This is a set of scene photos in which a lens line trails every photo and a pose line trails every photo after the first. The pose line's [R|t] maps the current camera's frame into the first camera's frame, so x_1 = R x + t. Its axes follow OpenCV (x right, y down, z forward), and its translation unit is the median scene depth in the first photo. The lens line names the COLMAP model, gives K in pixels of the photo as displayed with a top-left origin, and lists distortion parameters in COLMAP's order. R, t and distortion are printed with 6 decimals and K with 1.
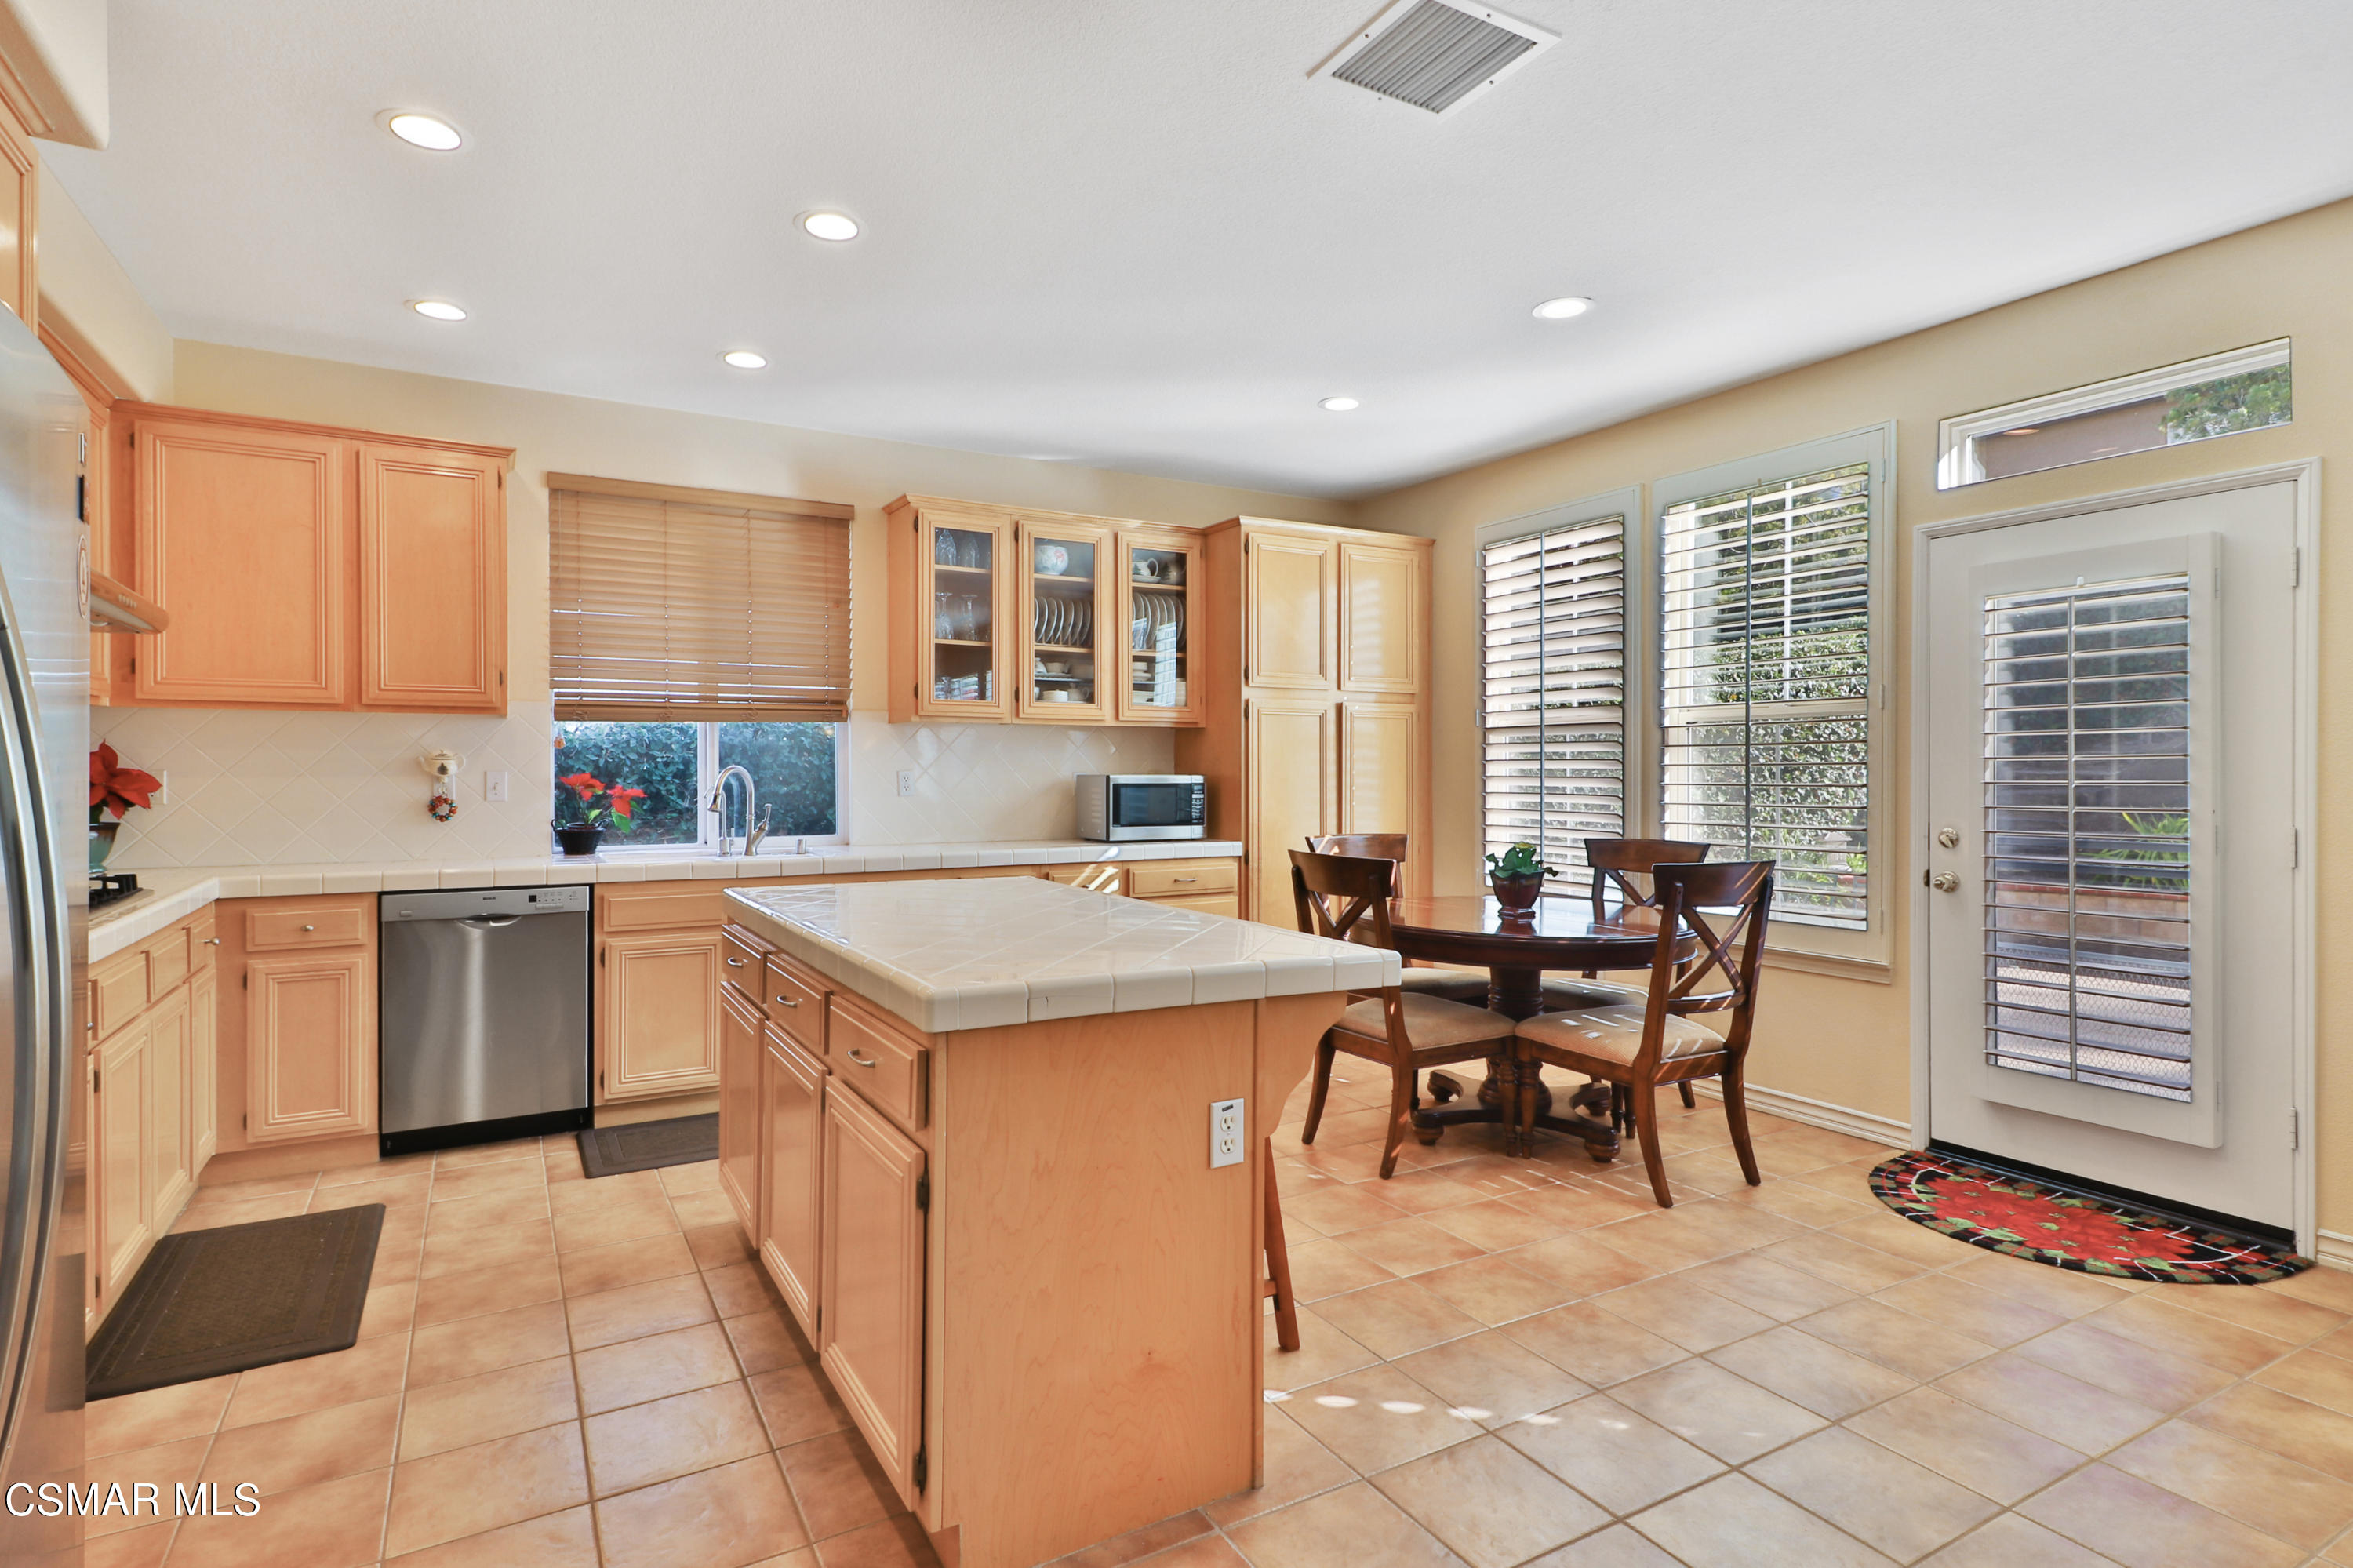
lens RADIAL K [[1198.9, 0, 1170.1], [0, 1198.9, 774.3], [0, 0, 1]] dist [0.030045, -0.013344]
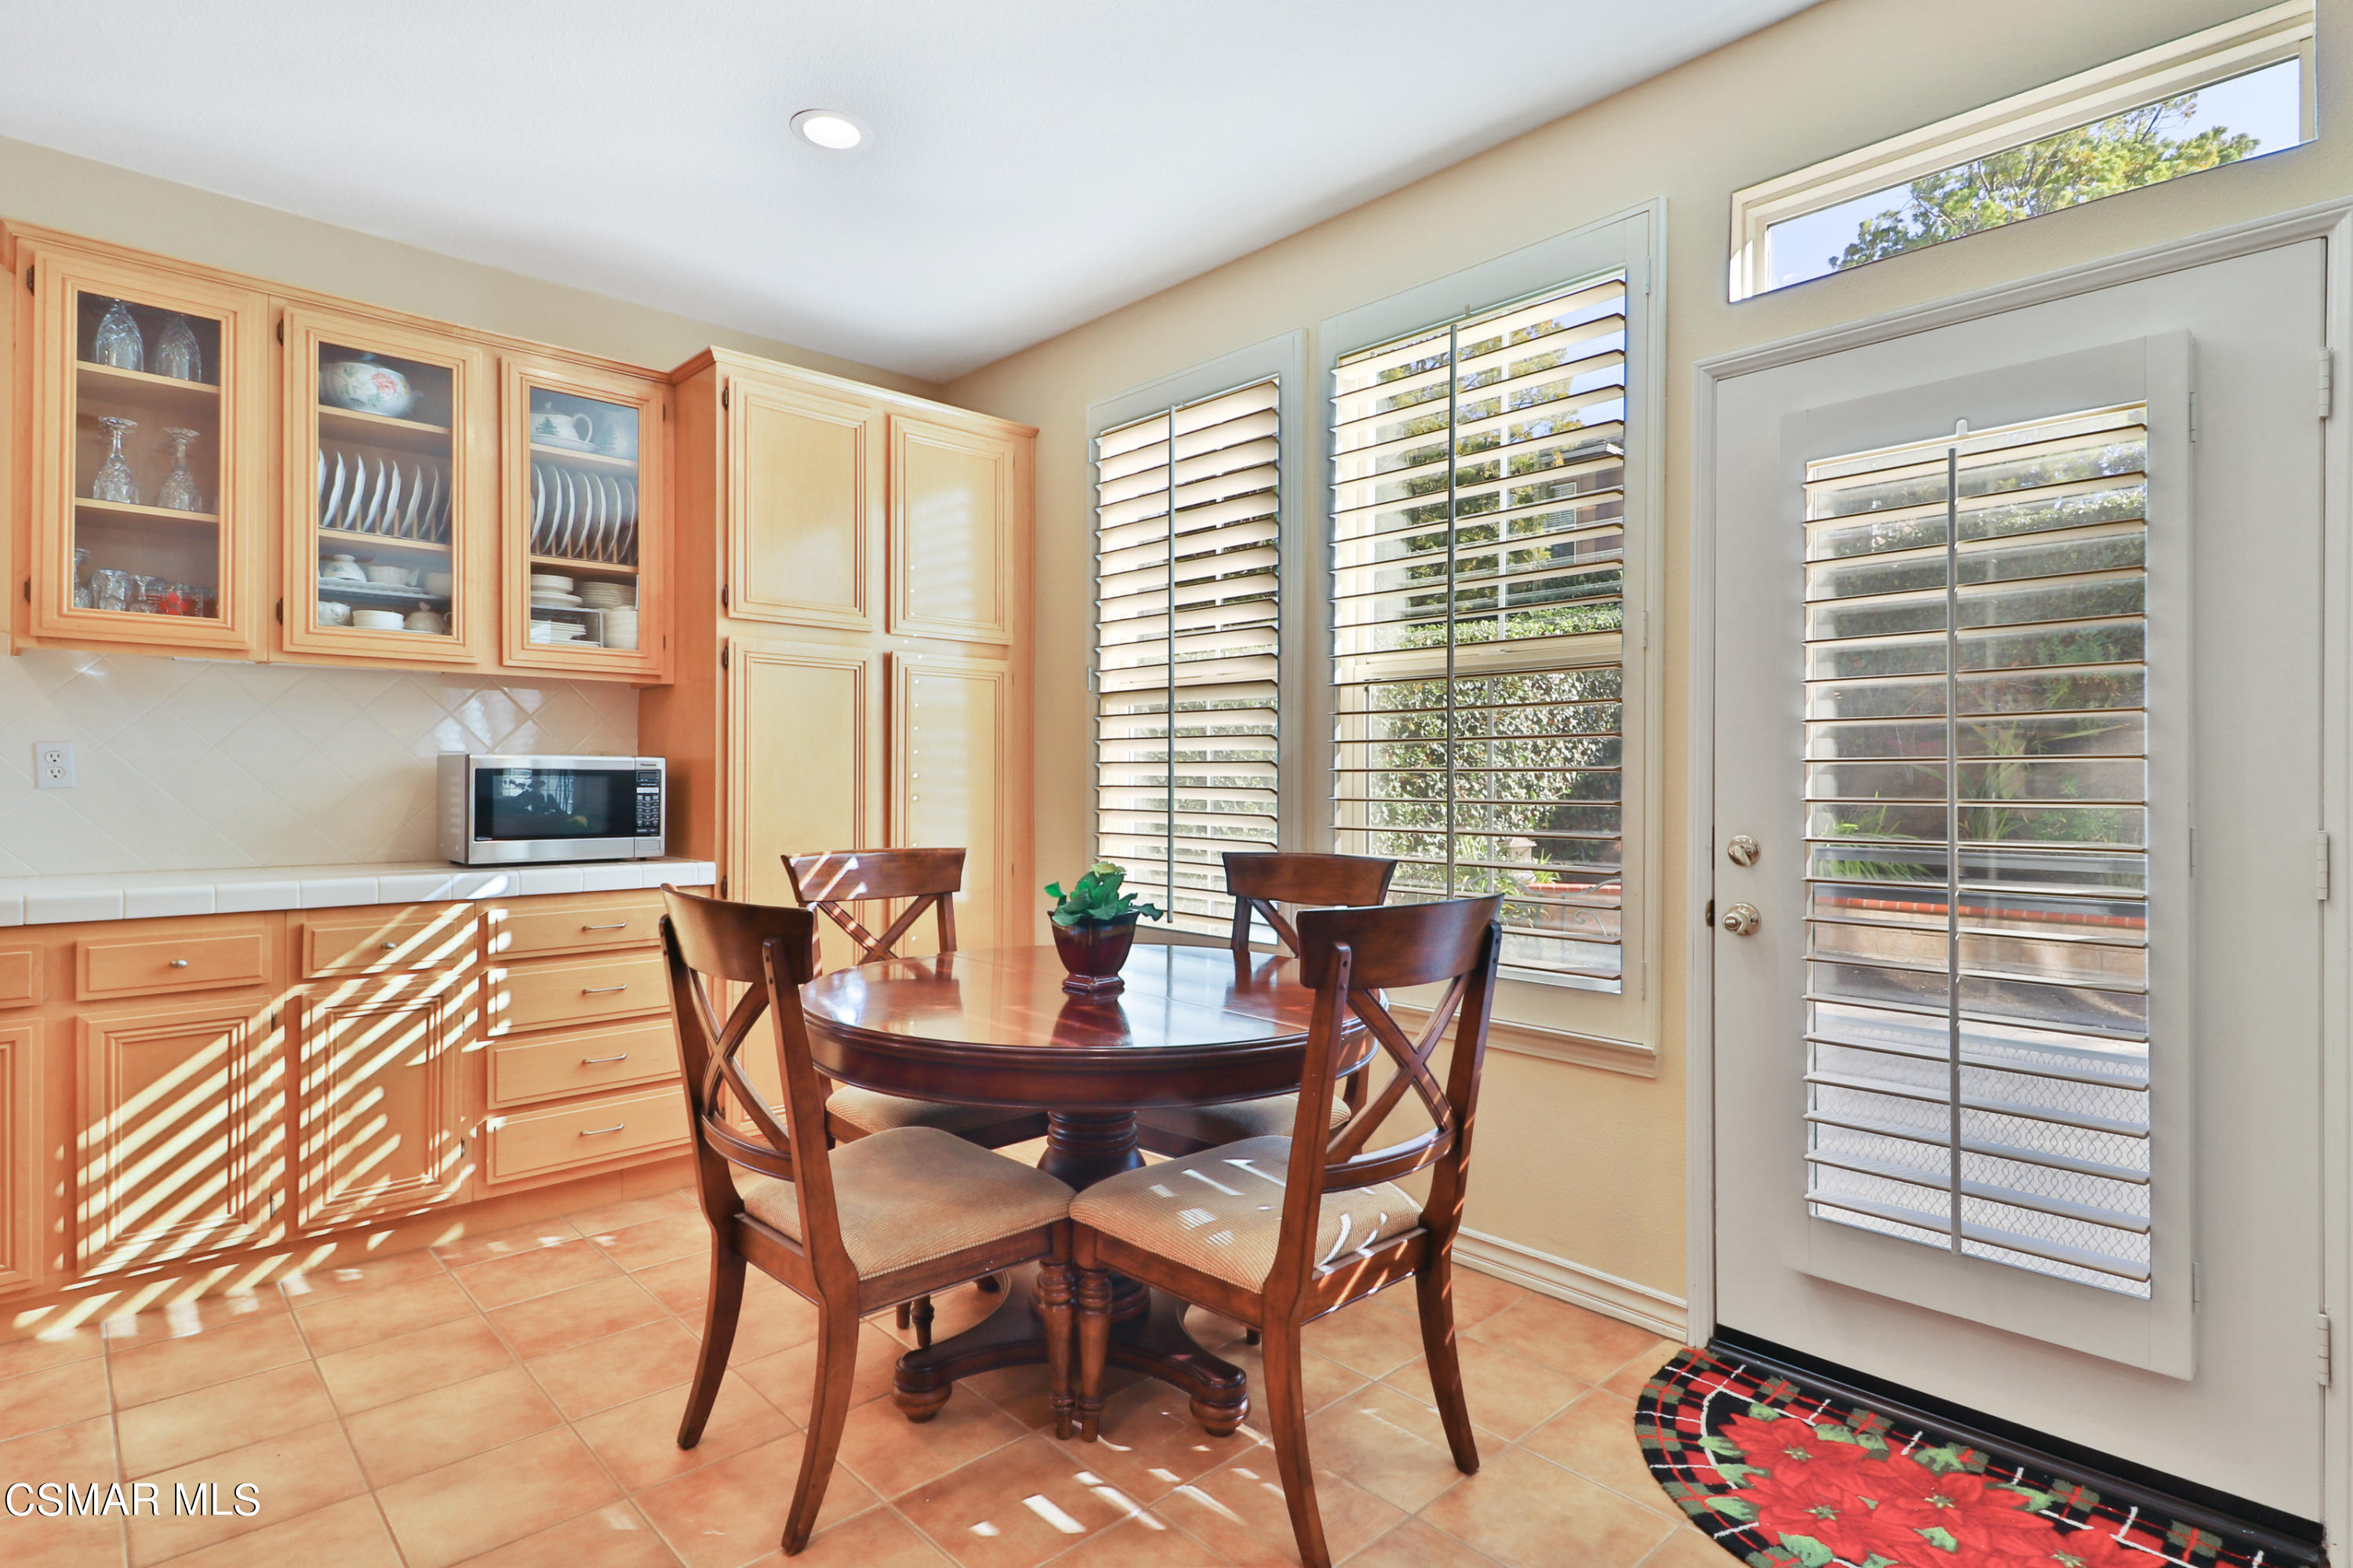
lens RADIAL K [[1198.9, 0, 1175.9], [0, 1198.9, 772.6], [0, 0, 1]] dist [0.030045, -0.013344]
pose [[0.970931, 0.005453, 0.239298, 0.177462], [-0.004173, 0.999974, -0.005858, 0.014562], [-0.239324, 0.004689, 0.970928, 0.400986]]
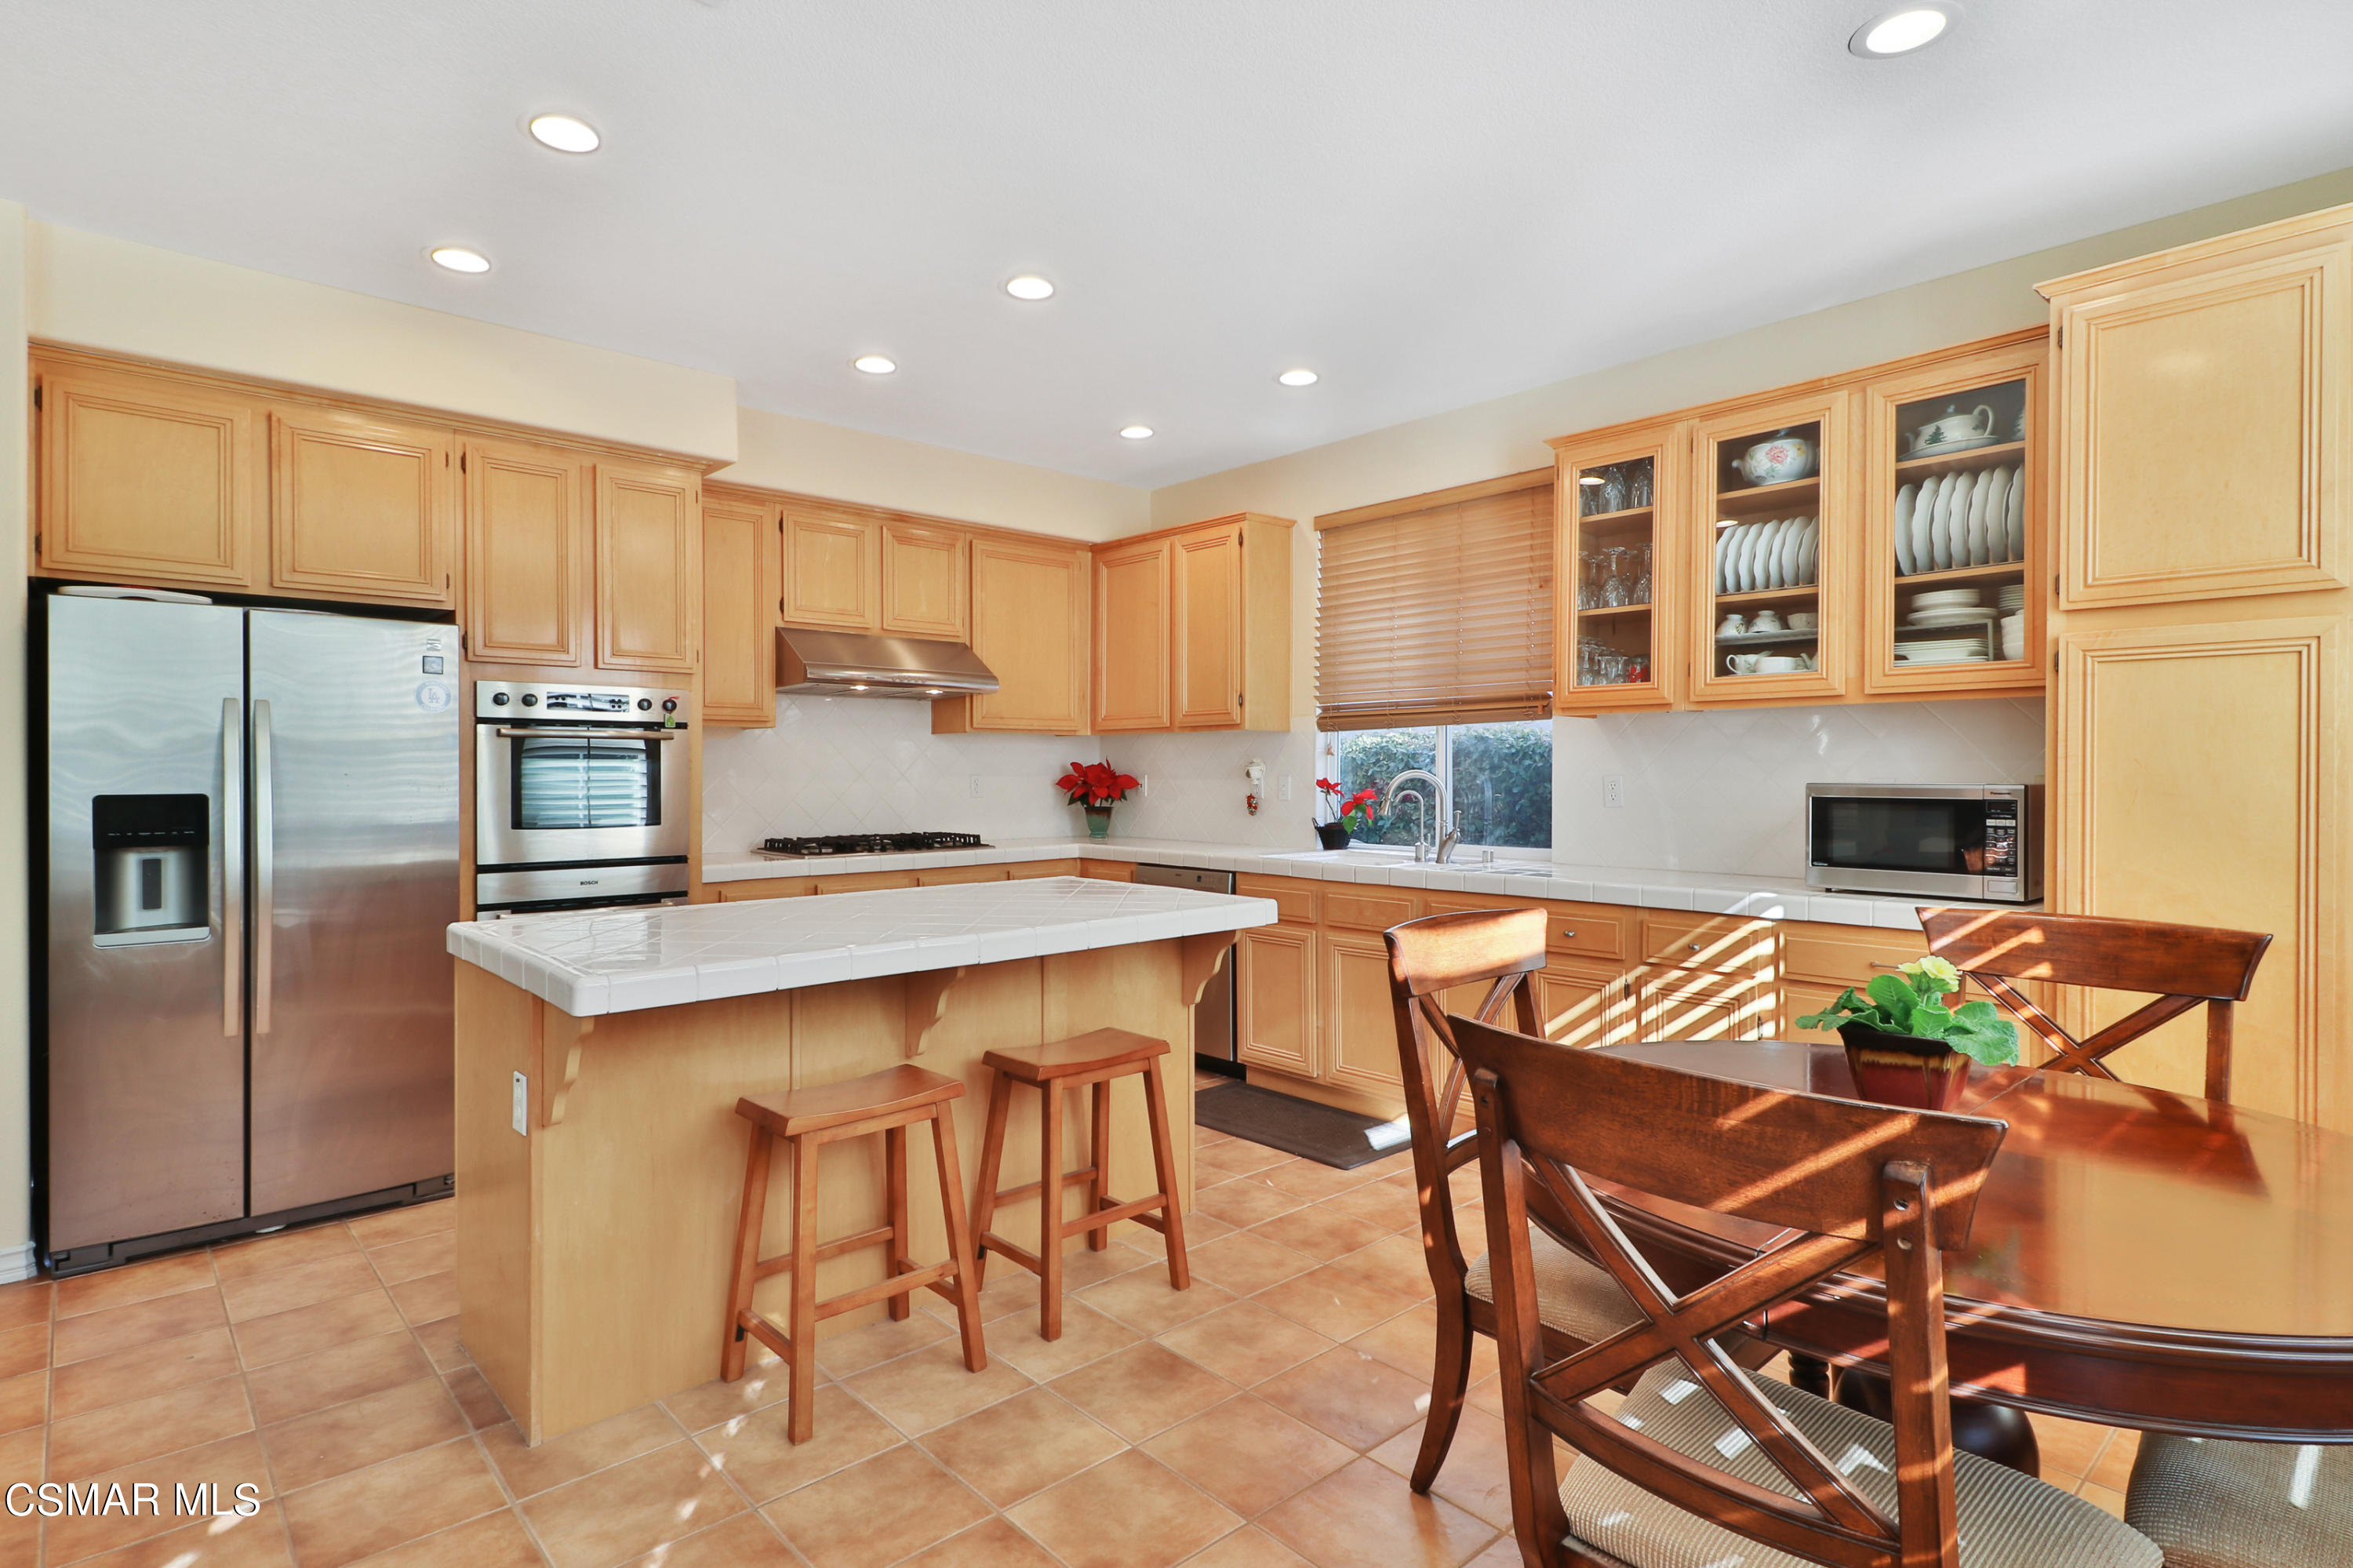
lens RADIAL K [[1198.9, 0, 1163.0], [0, 1198.9, 779.9], [0, 0, 1]] dist [0.030045, -0.013344]
pose [[0.215837, 0.005174, -0.976416, 0.603394], [-0.001784, 0.999986, 0.004904, -0.004069], [0.976428, 0.000683, 0.215843, 0.638828]]
